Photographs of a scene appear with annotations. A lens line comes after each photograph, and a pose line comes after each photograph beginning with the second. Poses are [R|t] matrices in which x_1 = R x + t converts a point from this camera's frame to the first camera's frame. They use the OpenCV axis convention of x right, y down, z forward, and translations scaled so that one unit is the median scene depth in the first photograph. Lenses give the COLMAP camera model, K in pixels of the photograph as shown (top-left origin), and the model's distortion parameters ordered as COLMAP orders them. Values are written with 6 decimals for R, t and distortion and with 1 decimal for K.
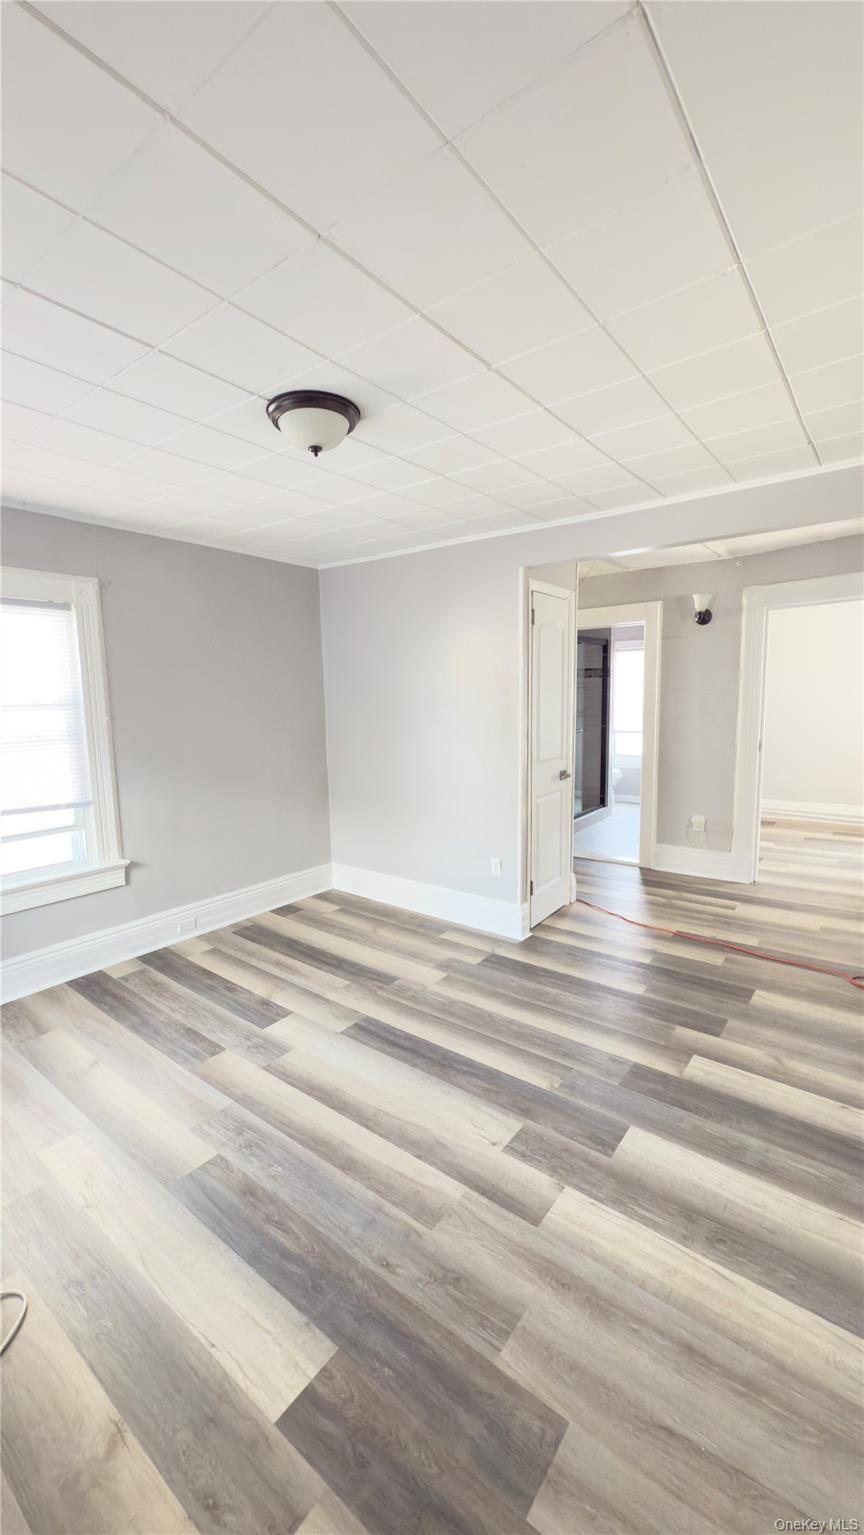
lens RADIAL K [[612.4, 0, 430.3], [0, 612.4, 766.6], [0, 0, 1]] dist [-0.002979, 0.000415]
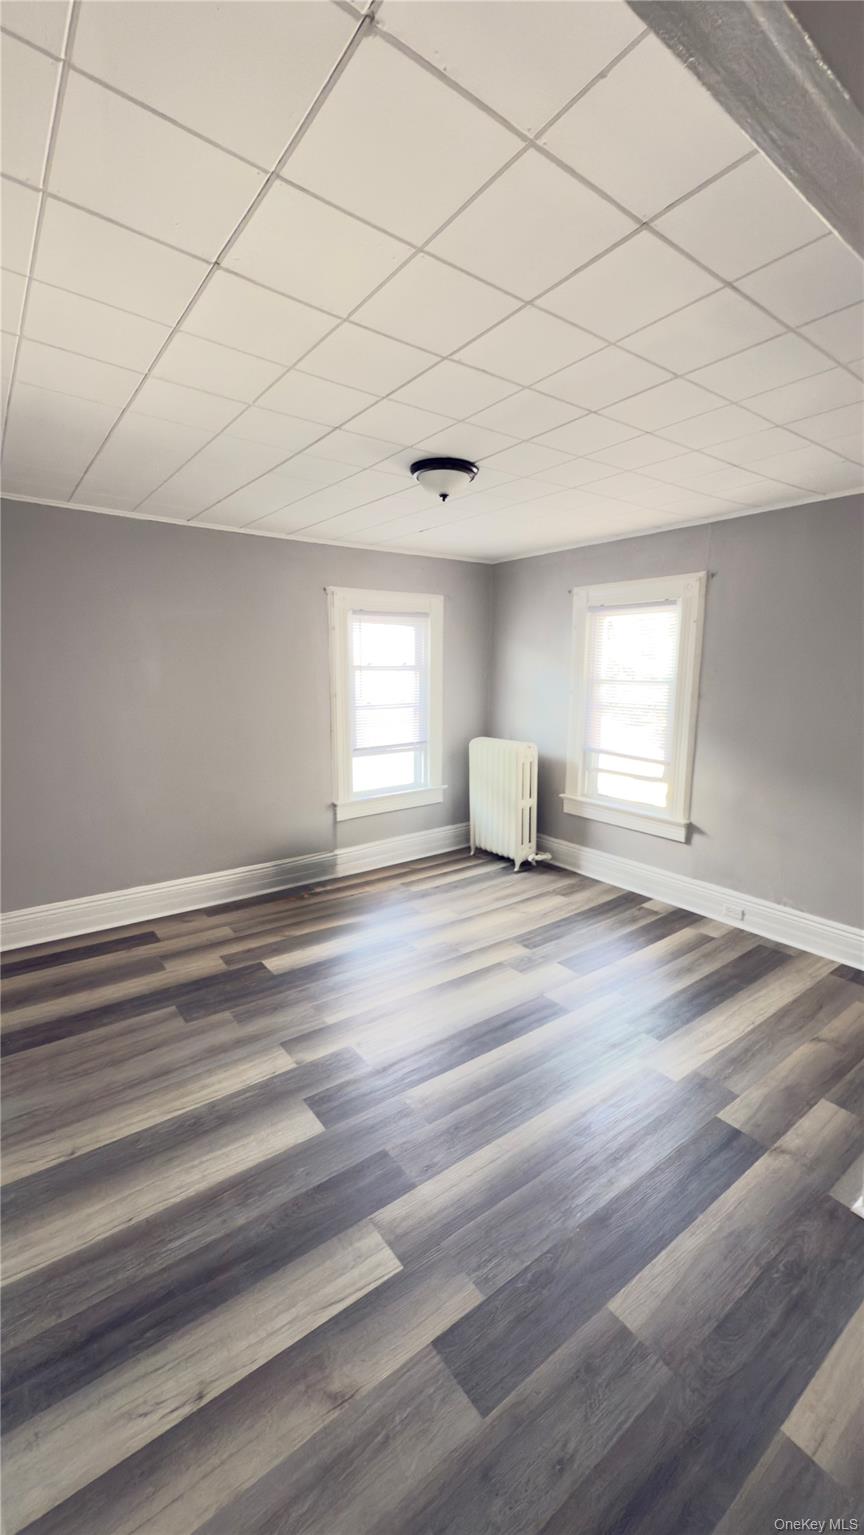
lens RADIAL K [[612.4, 0, 430.3], [0, 612.4, 766.6], [0, 0, 1]] dist [-0.002979, 0.000415]
pose [[-0.267316, 0.169907, -0.948511, 0.748152], [-0.118710, 0.971028, 0.207396, -0.136139], [0.956269, 0.168038, -0.239401, 0.869465]]
